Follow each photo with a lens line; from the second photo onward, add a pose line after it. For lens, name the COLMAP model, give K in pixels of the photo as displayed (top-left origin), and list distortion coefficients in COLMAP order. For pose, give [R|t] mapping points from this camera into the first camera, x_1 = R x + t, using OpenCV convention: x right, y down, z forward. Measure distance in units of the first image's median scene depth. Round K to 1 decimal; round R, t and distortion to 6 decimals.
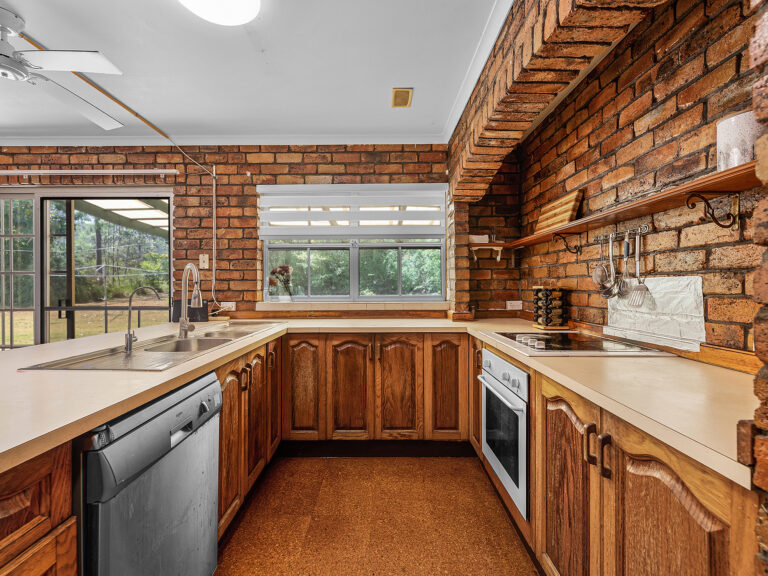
lens RADIAL K [[348.6, 0, 383.5], [0, 348.6, 285.7], [0, 0, 1]] dist [0.008412, -0.000726]
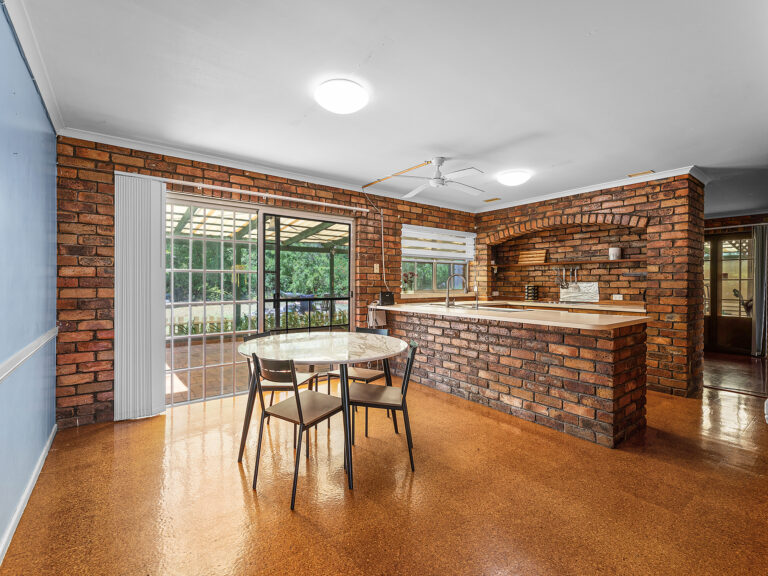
lens RADIAL K [[348.6, 0, 383.2], [0, 348.6, 286.3], [0, 0, 1]] dist [0.008412, -0.000726]
pose [[0.795700, 0.000292, 0.605691, -1.444860], [-0.005210, 0.999966, 0.006361, 0.001110], [-0.605669, -0.008217, 0.795675, -0.275575]]
